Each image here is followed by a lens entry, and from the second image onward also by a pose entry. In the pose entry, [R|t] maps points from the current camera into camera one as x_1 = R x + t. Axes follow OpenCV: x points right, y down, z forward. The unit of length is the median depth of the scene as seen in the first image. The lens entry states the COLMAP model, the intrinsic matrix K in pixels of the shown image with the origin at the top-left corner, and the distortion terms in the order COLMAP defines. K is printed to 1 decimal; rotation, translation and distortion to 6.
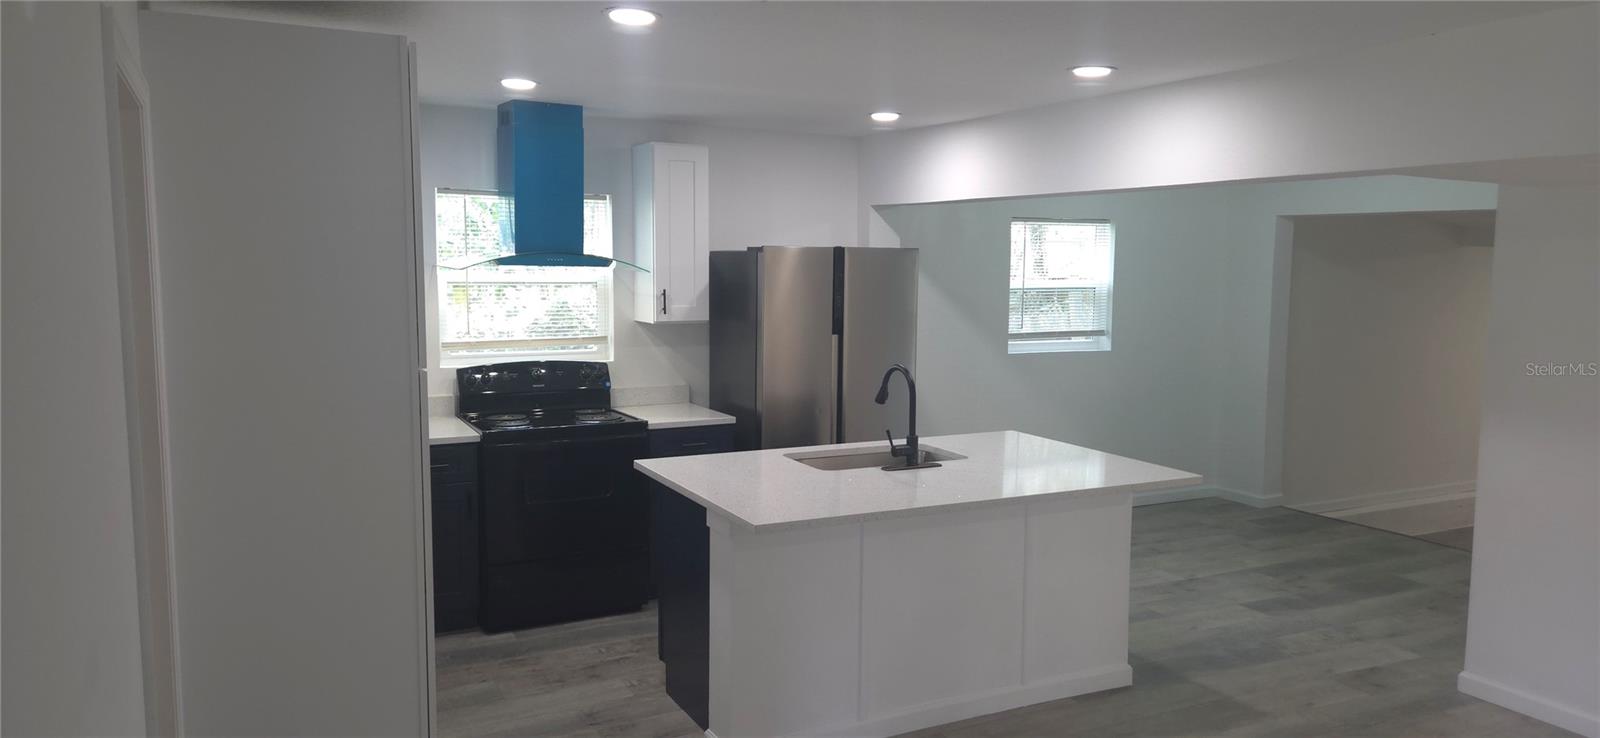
lens RADIAL K [[1025.8, 0, 800.0], [0, 1025.8, 369.0], [0, 0, 1]] dist [0.071308, -0.060616]
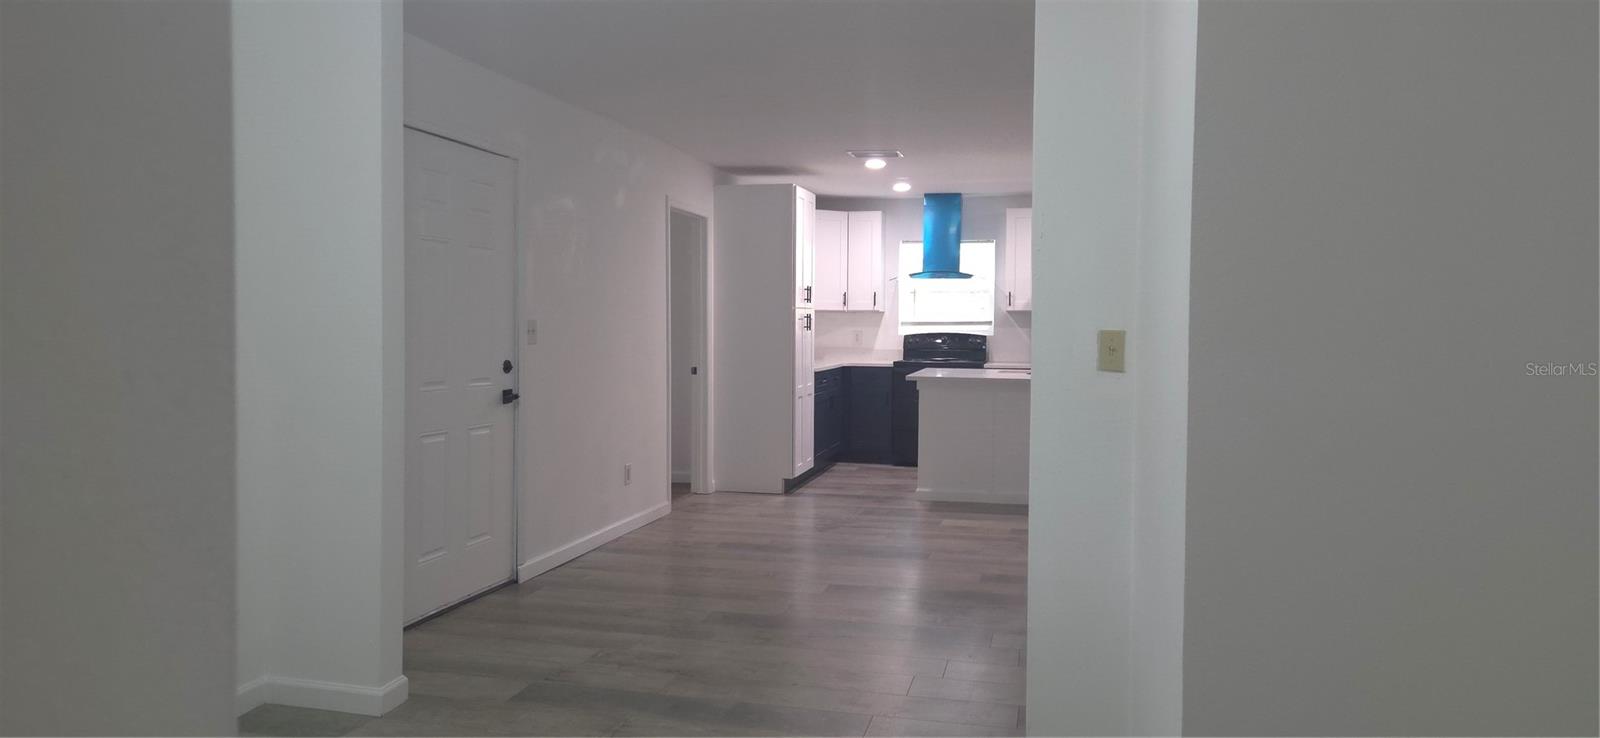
lens RADIAL K [[1025.8, 0, 800.0], [0, 1025.8, 369.0], [0, 0, 1]] dist [0.071308, -0.060616]
pose [[0.772697, 0.029655, -0.634082, 0.699575], [-0.066542, 0.997189, -0.034450, 0.136128], [0.631278, 0.068812, 0.772498, -0.559783]]
